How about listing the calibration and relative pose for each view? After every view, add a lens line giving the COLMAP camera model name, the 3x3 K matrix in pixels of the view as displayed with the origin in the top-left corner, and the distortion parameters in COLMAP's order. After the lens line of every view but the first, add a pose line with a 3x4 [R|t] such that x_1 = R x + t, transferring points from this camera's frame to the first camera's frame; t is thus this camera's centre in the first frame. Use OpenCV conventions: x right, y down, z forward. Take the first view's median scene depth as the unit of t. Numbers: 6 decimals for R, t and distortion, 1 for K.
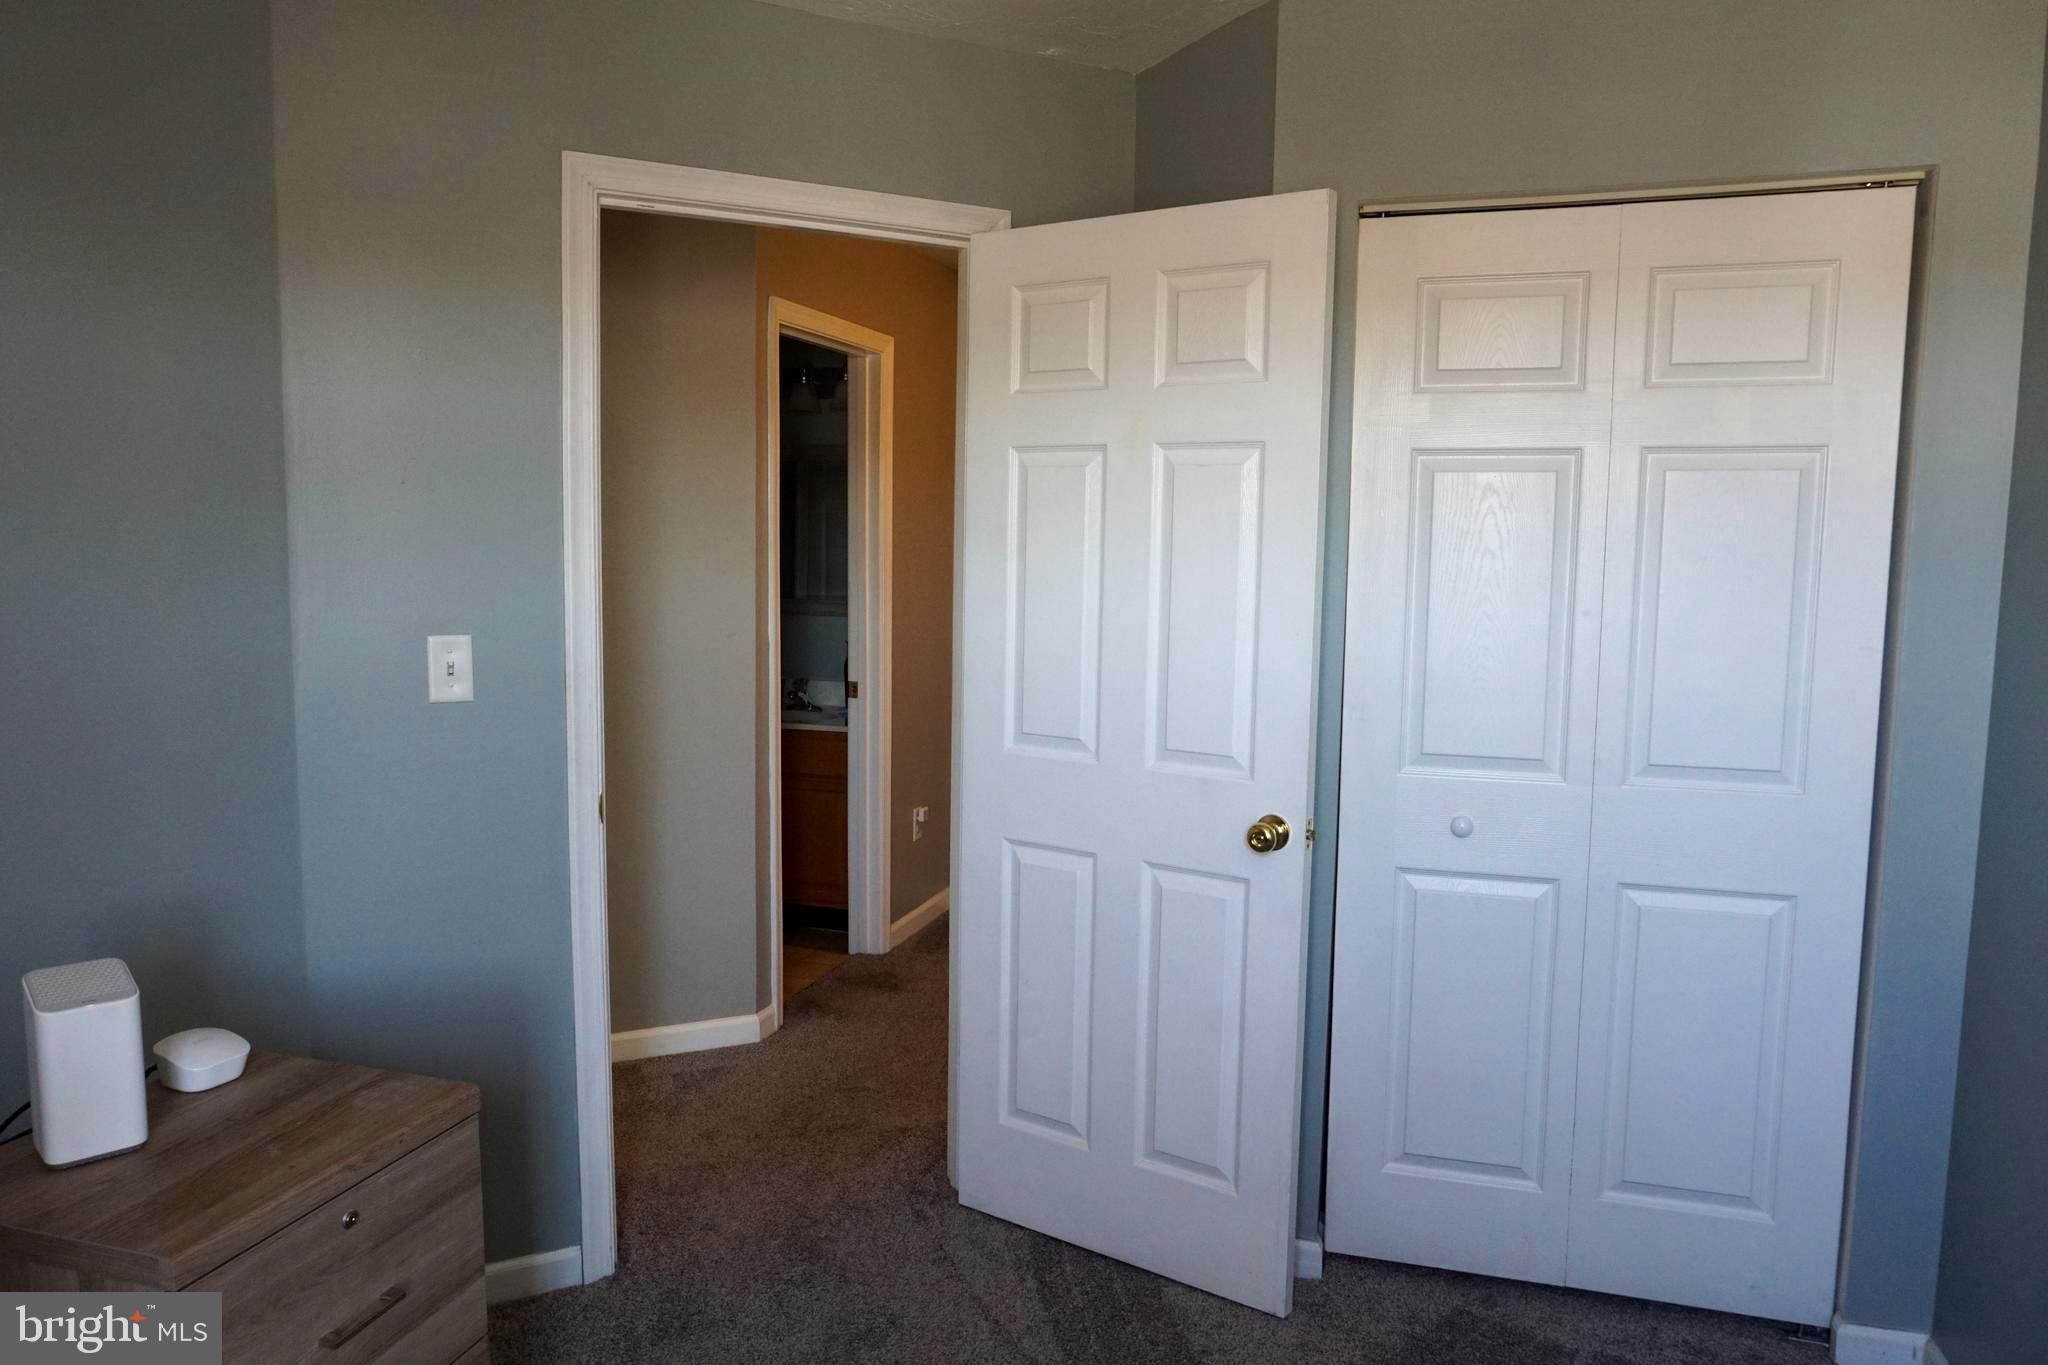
lens RADIAL K [[1367.3, 0, 1005.1], [0, 1367.3, 687.9], [0, 0, 1]] dist [-0.053858, 0.044416]
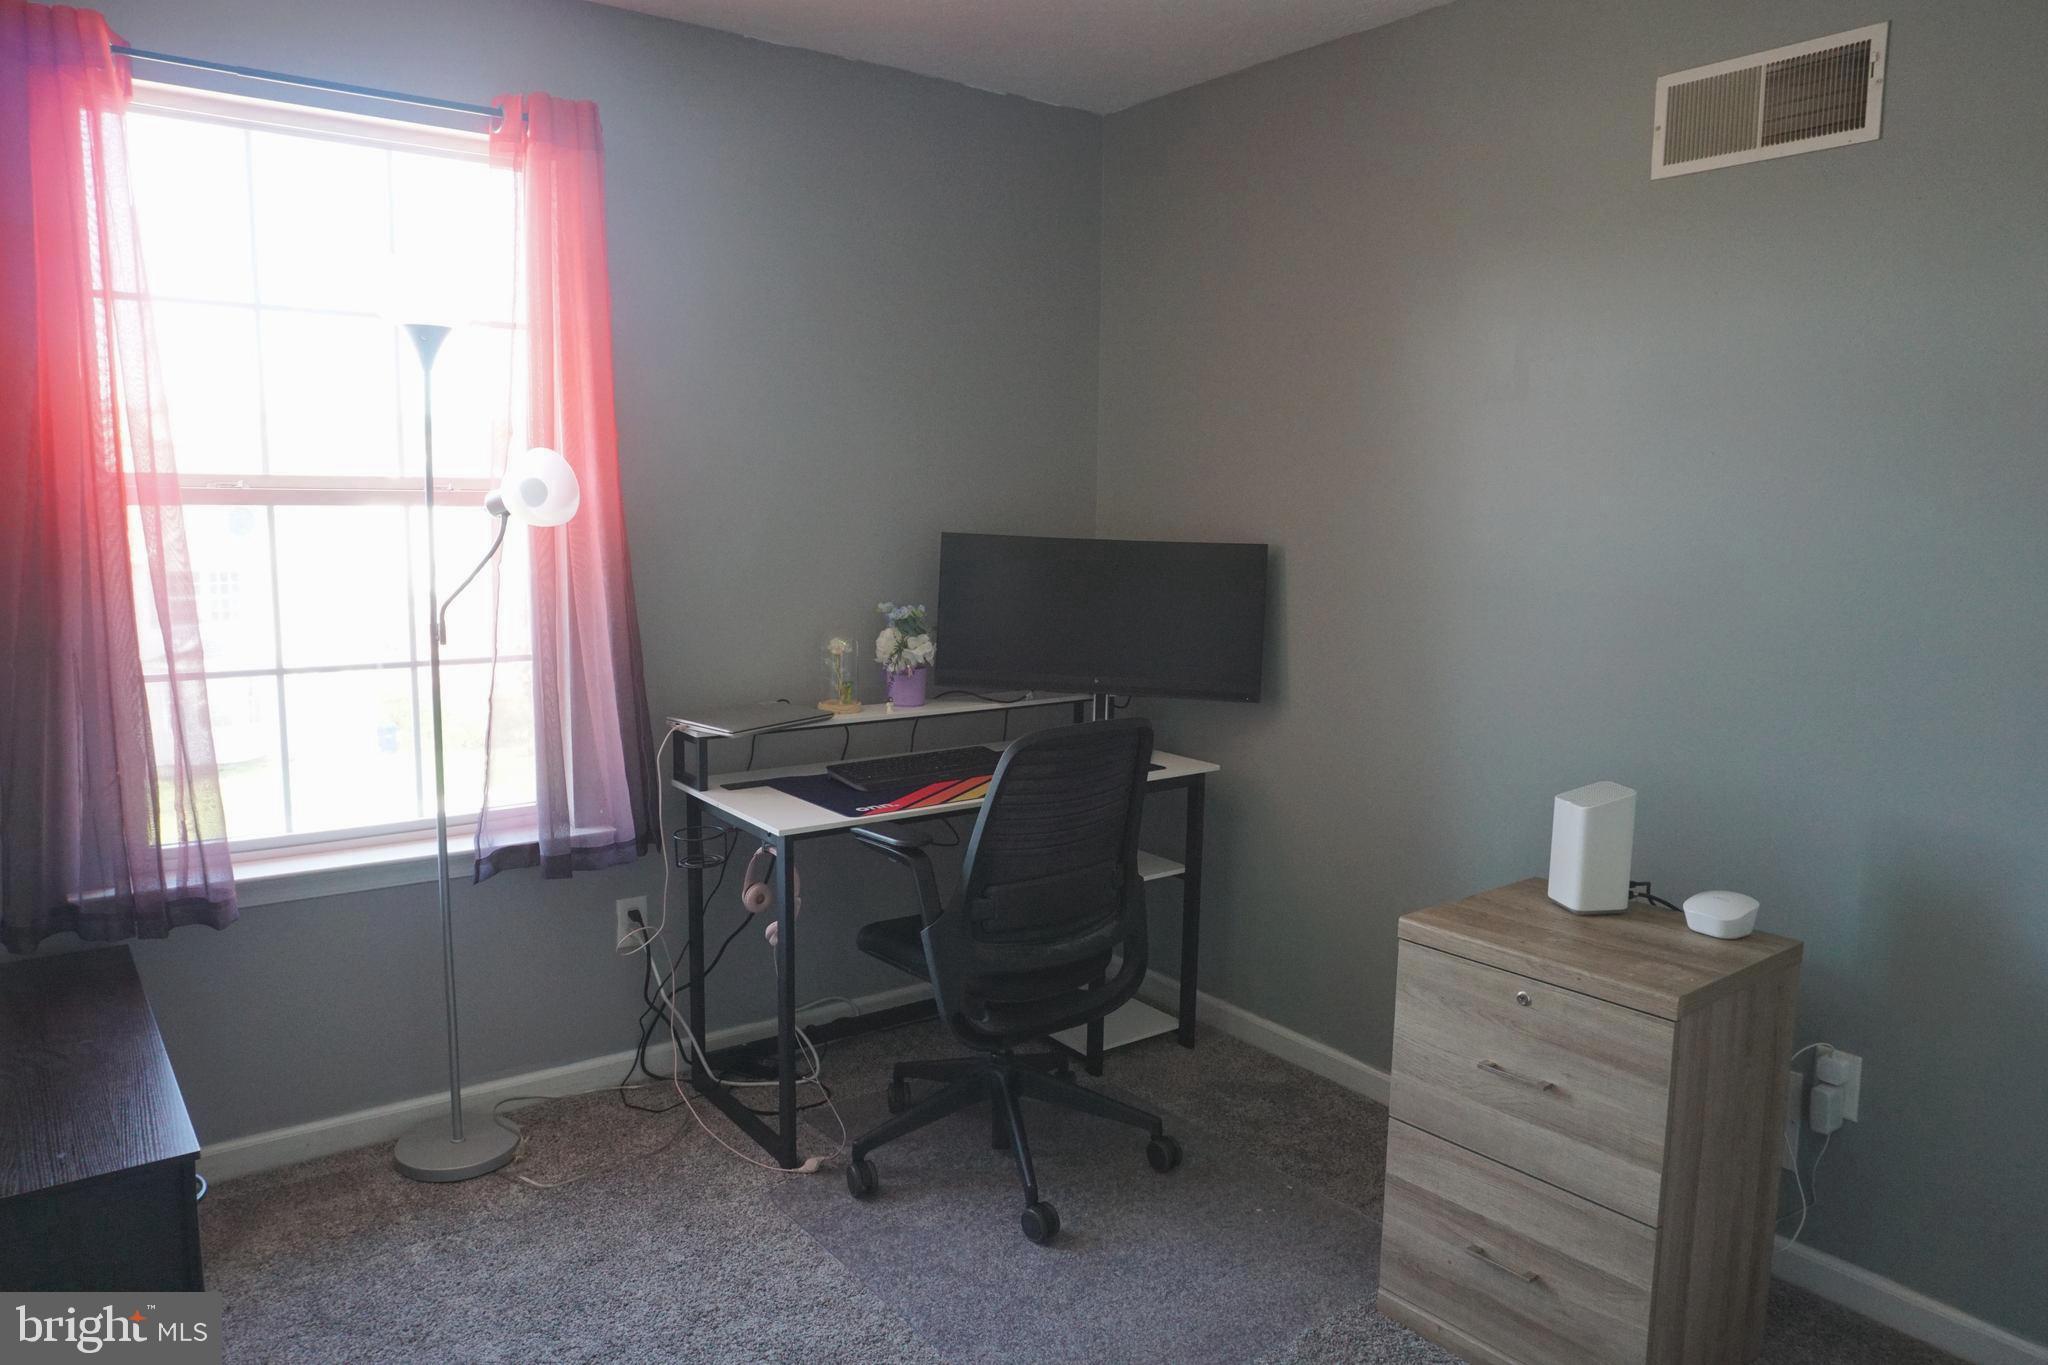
lens RADIAL K [[1367.3, 0, 1005.1], [0, 1367.3, 687.9], [0, 0, 1]] dist [-0.053858, 0.044416]
pose [[-0.581146, 0.097007, -0.807997, 0.799947], [-0.096787, 0.977584, 0.186981, -0.096696], [0.808023, 0.186867, -0.558730, 1.196520]]
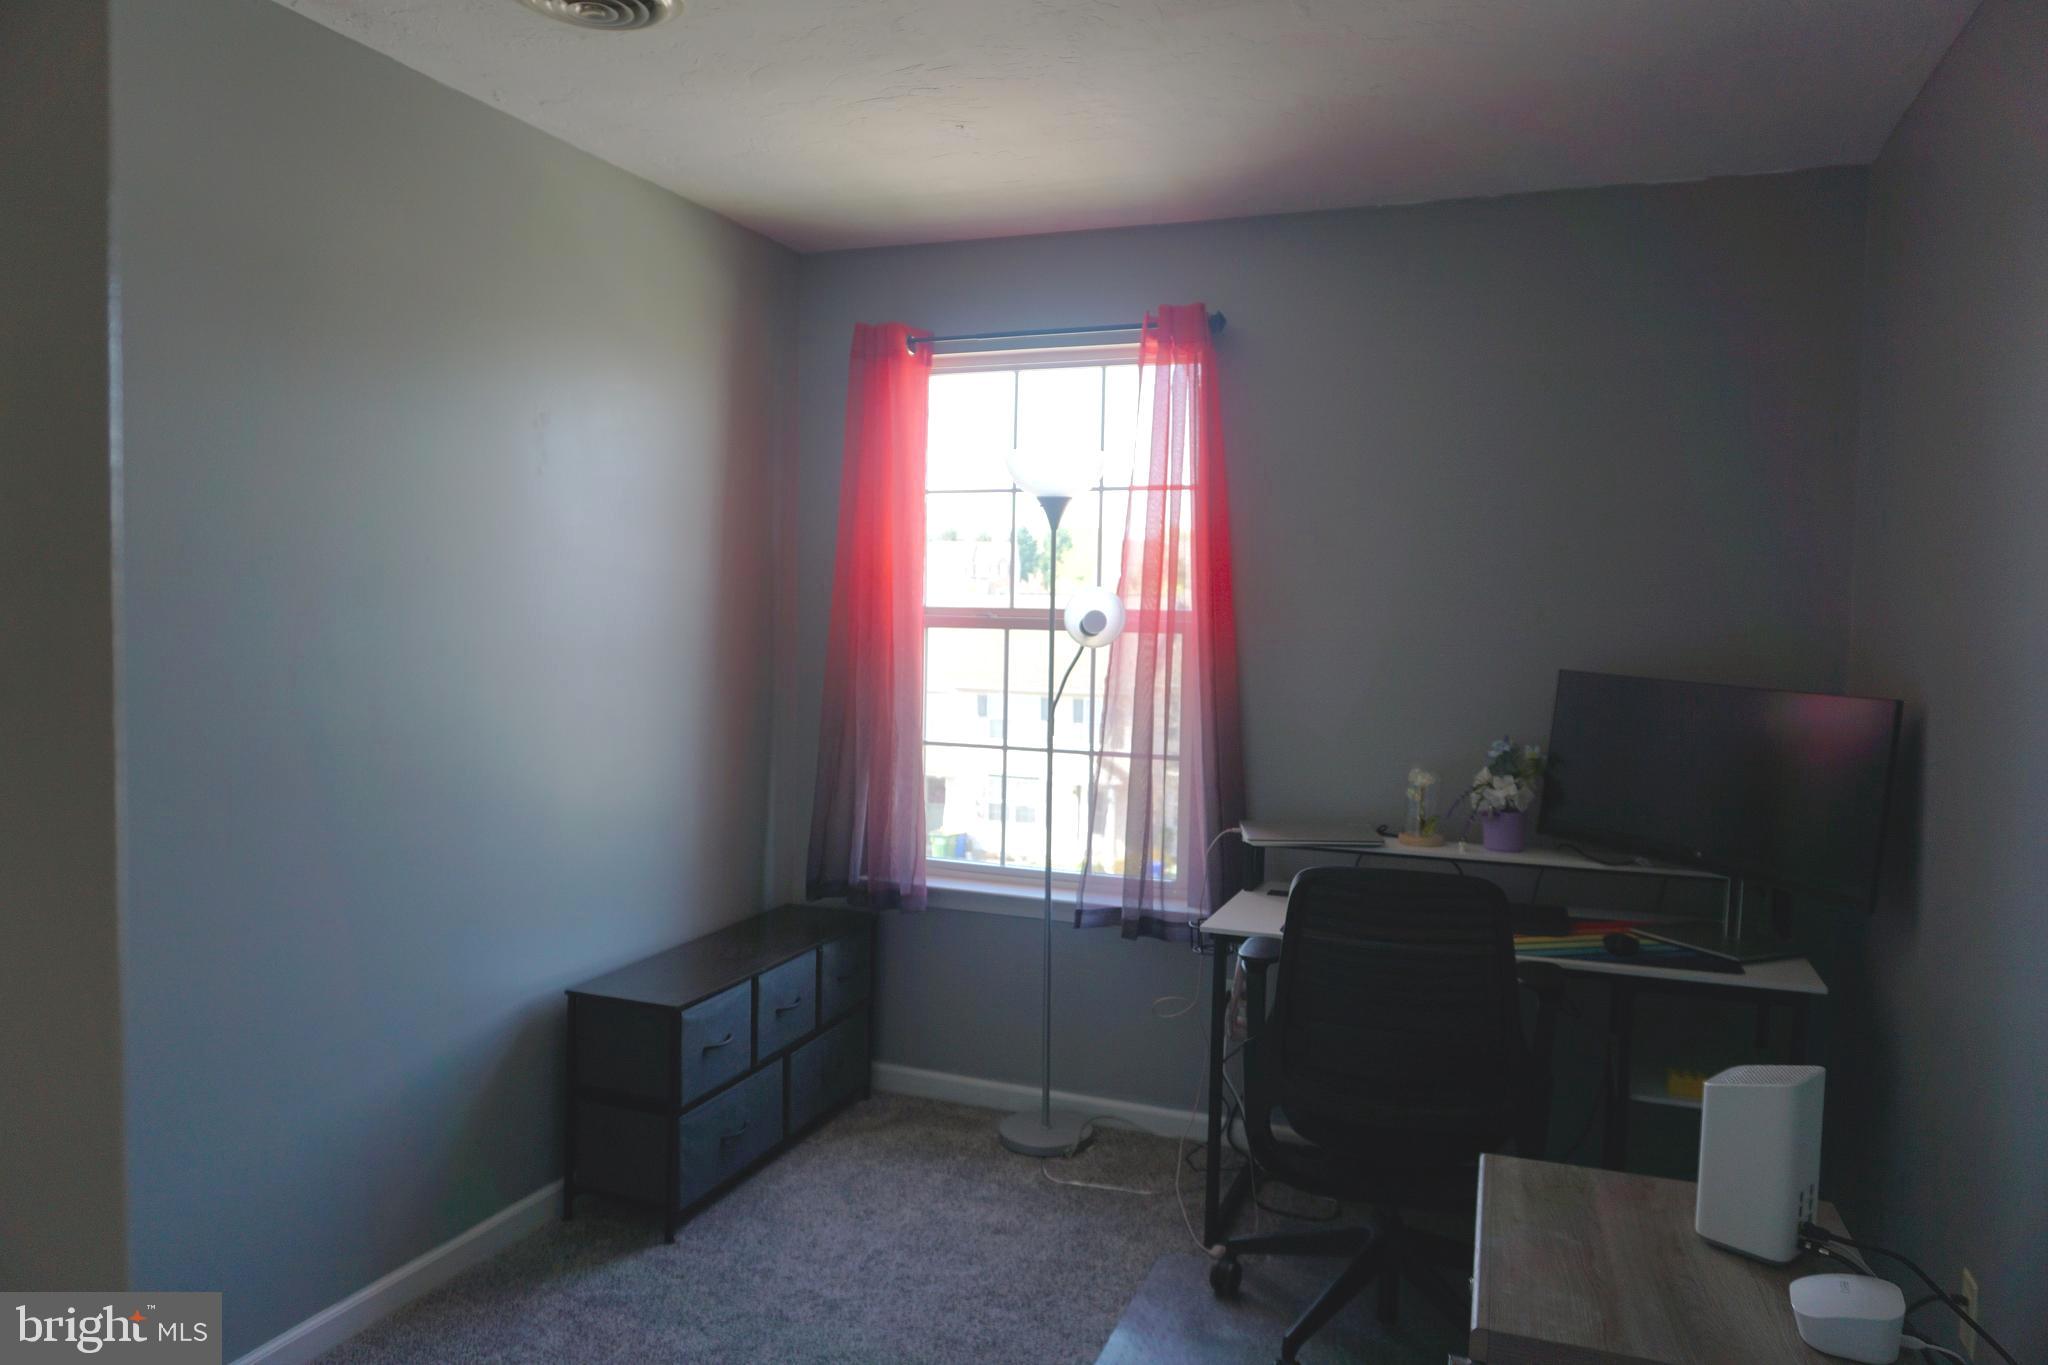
lens RADIAL K [[1367.3, 0, 1005.1], [0, 1367.3, 687.9], [0, 0, 1]] dist [-0.053858, 0.044416]
pose [[-0.998384, -0.024231, 0.051409, -0.160577], [-0.015560, 0.986535, 0.162810, -0.203373], [-0.054662, 0.161747, -0.985317, 1.837924]]
